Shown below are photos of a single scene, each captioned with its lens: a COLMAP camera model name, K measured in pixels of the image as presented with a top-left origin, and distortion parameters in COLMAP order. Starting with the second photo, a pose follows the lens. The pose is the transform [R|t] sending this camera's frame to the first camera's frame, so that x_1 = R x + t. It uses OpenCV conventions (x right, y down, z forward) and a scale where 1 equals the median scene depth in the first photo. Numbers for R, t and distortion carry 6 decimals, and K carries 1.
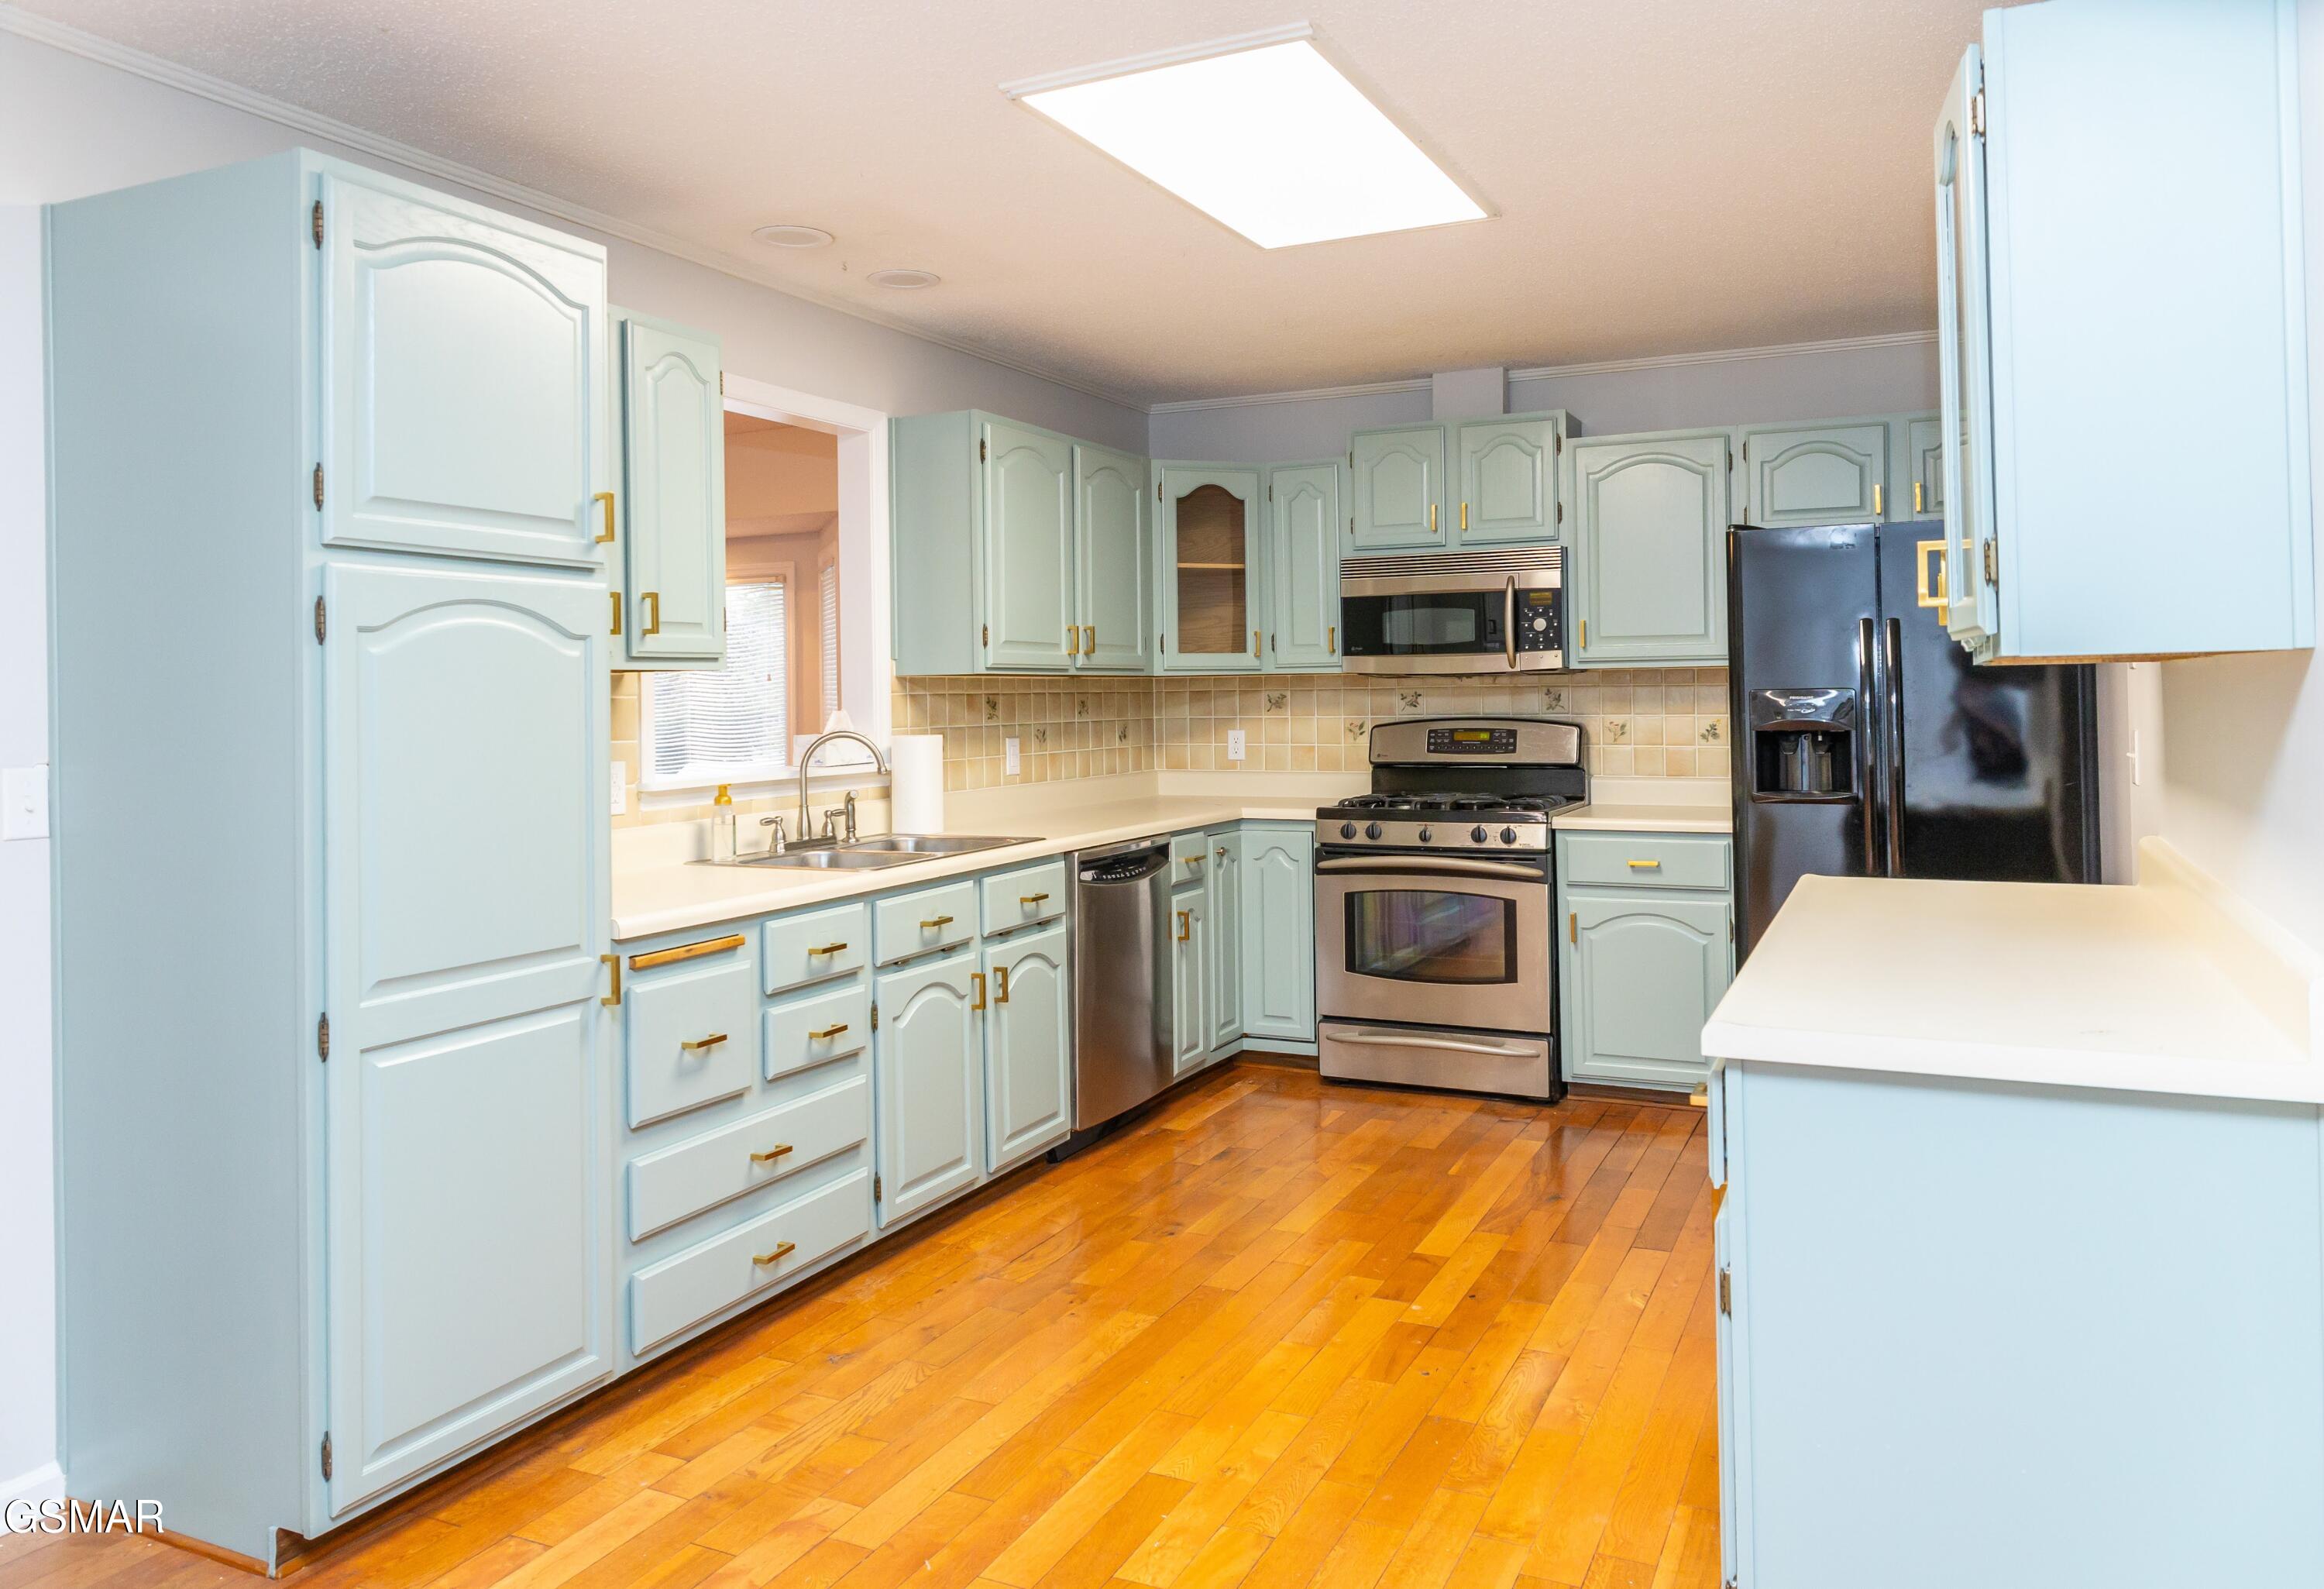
lens RADIAL K [[1631.4, 0, 1155.1], [0, 1631.4, 671.3], [0, 0, 1]] dist [-0.000911, 0.002913]
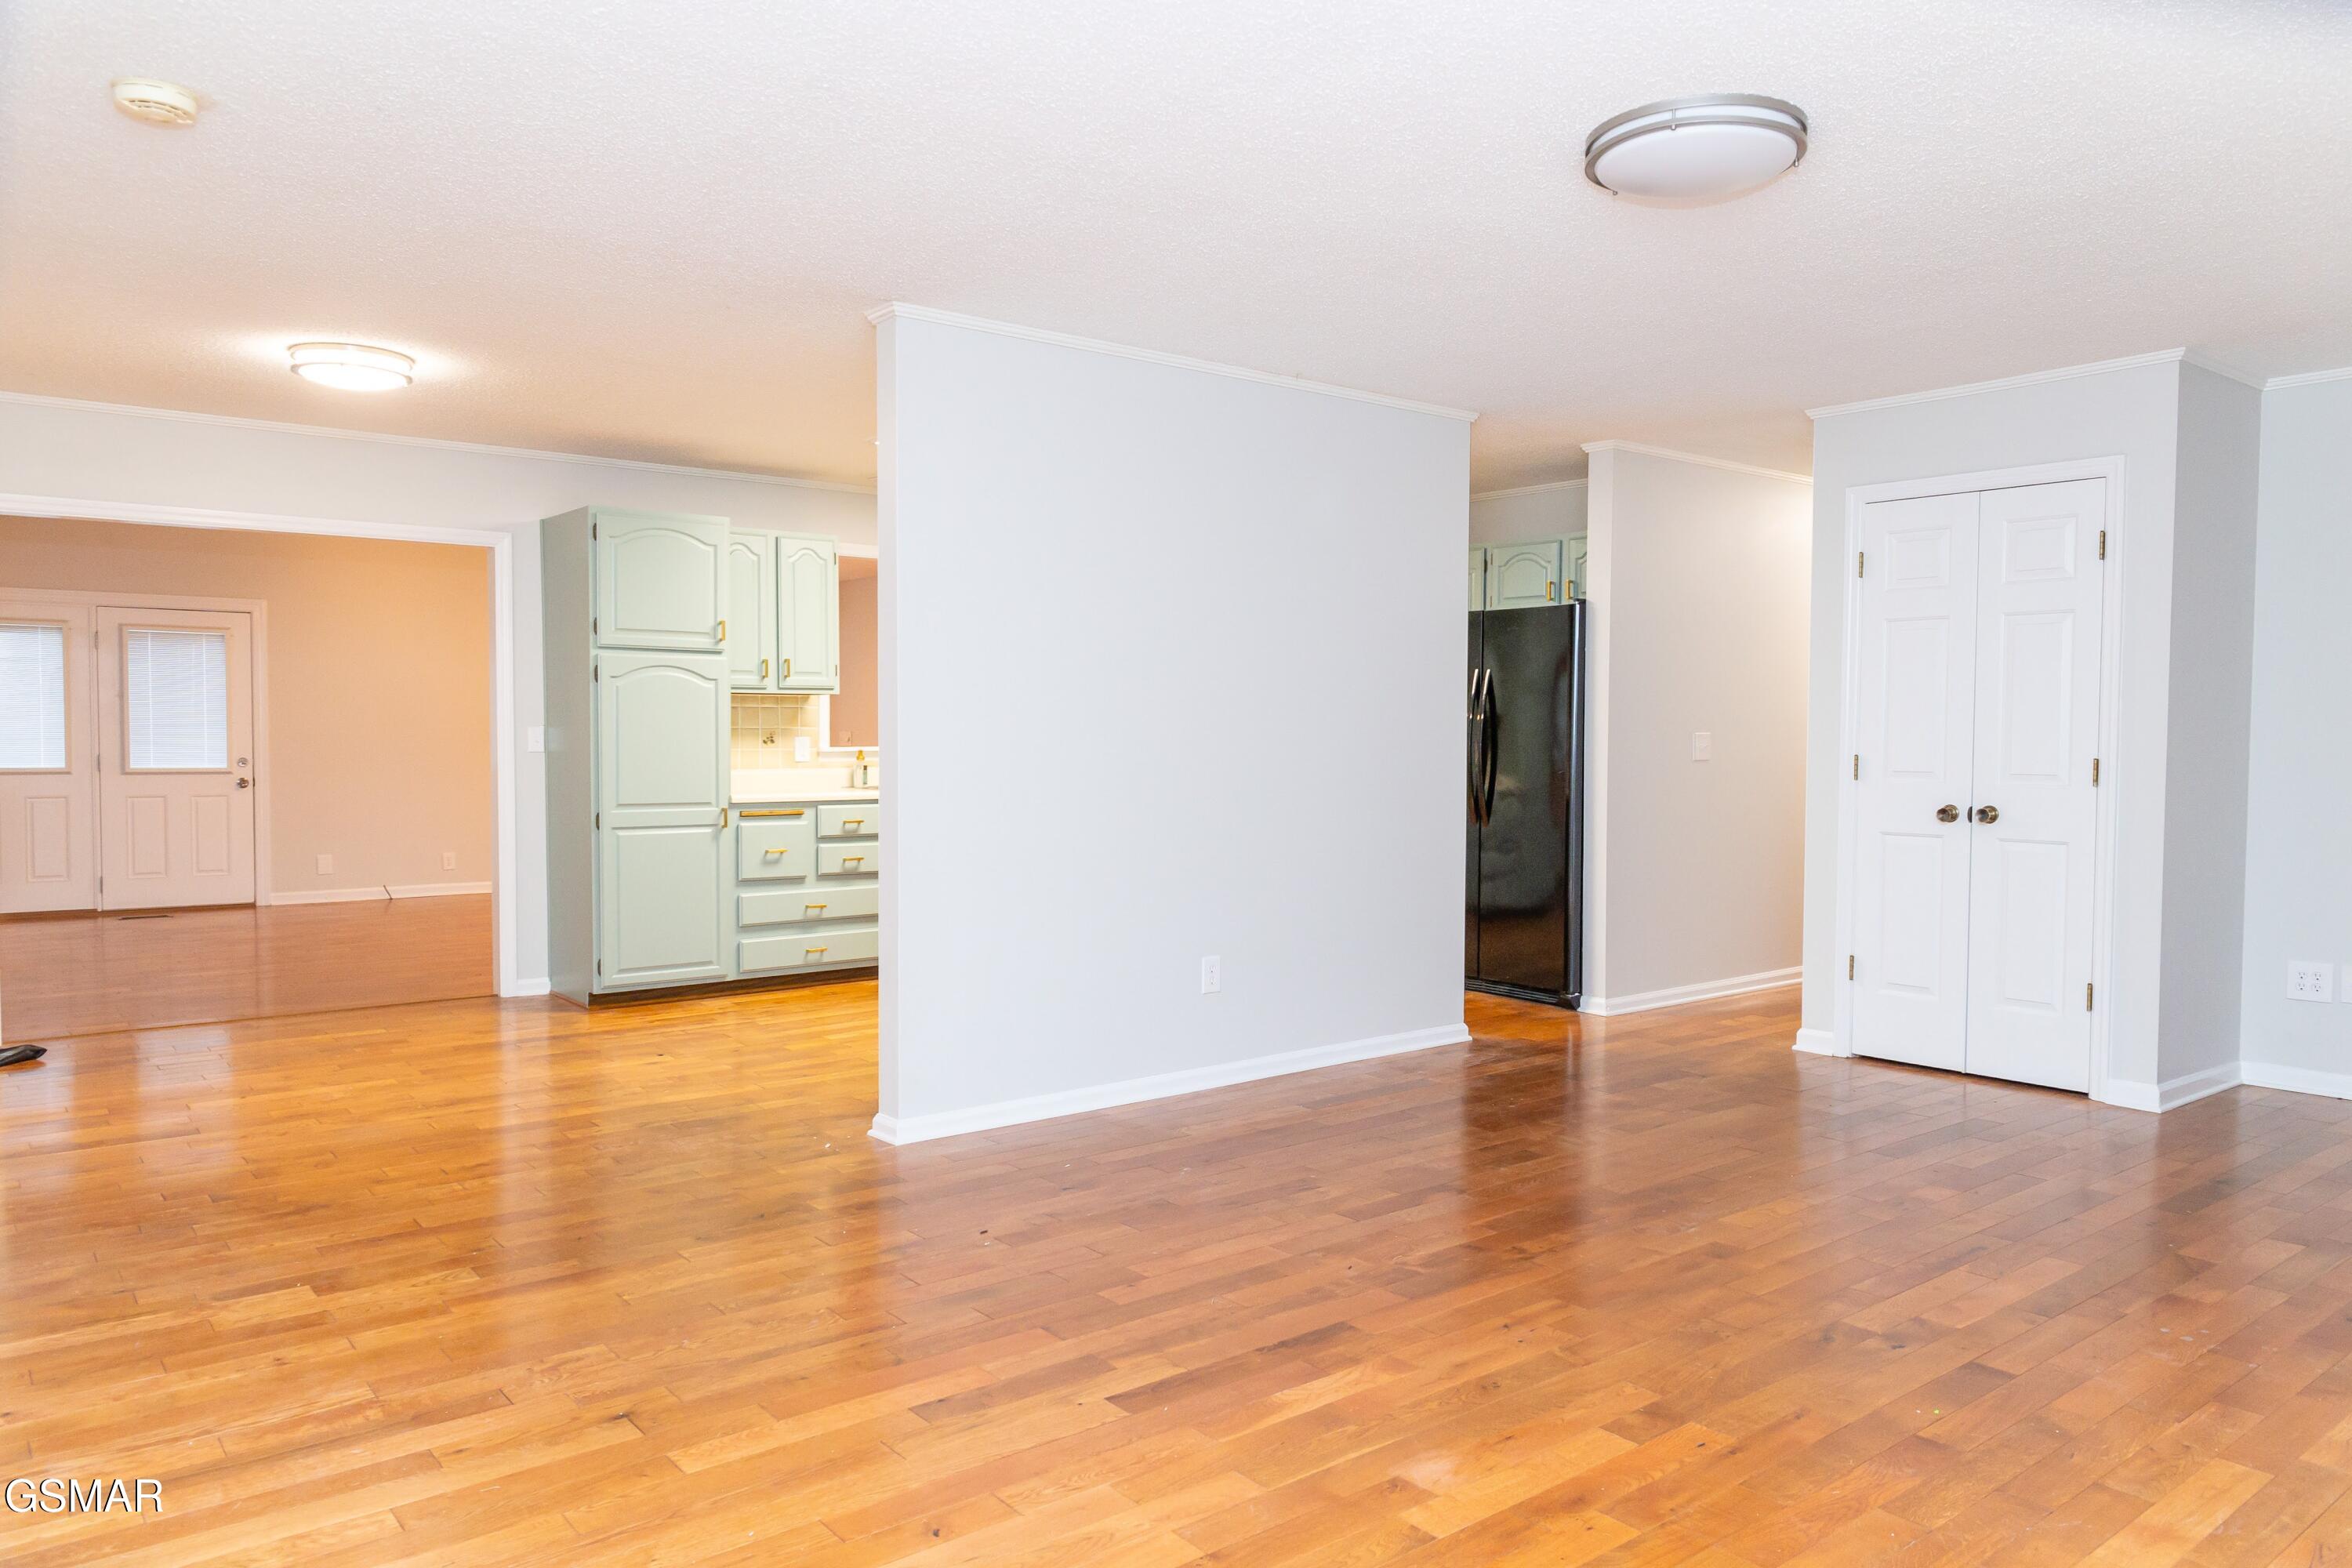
lens RADIAL K [[1608.2, 0, 1176.0], [0, 1608.2, 784.0], [0, 0, 1]] dist [0.000269, -0.000037]
pose [[0.898031, 0.032839, -0.438705, 0.756072], [-0.010624, 0.998538, 0.052999, 0.000254], [0.439804, -0.042934, 0.897067, -0.496796]]
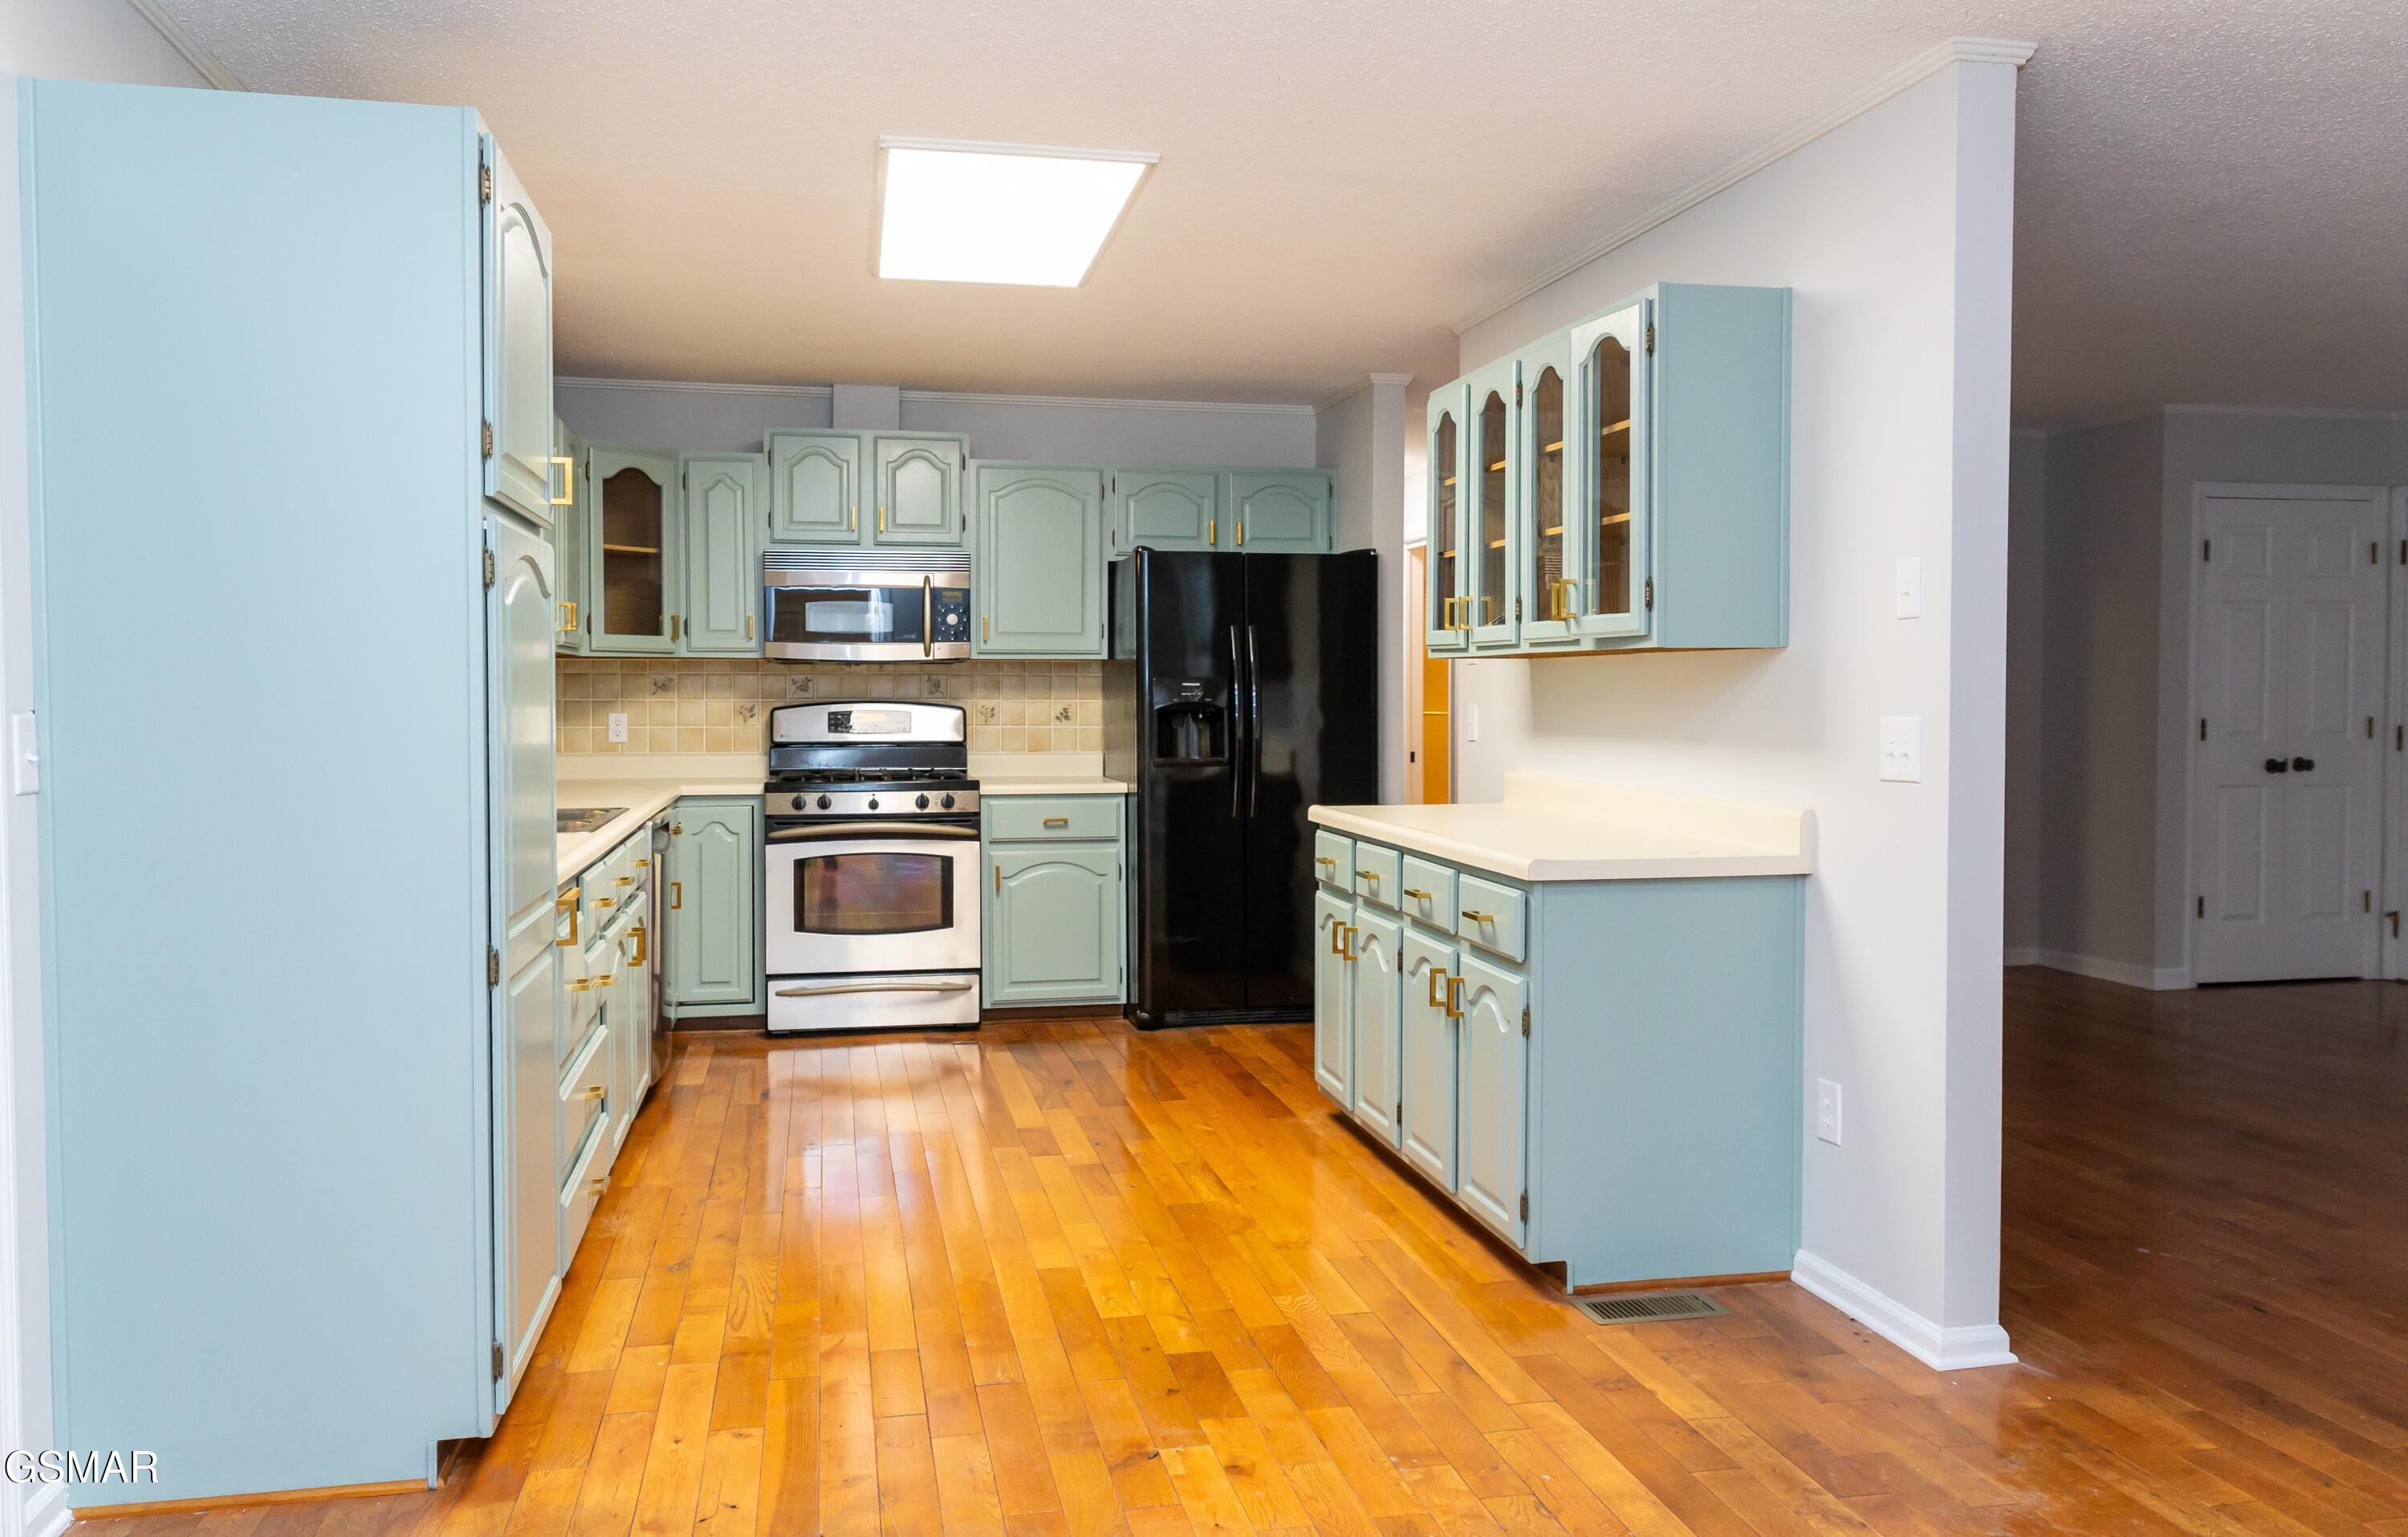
lens RADIAL K [[1706.5, 0, 1202.5], [0, 1706.5, 736.2], [0, 0, 1]] dist [0.004878, 0.003098]
pose [[0.794551, -0.003112, 0.607189, -0.371860], [-0.018656, 0.999390, 0.029535, 0.015449], [-0.606910, -0.034795, 0.794008, -0.067914]]
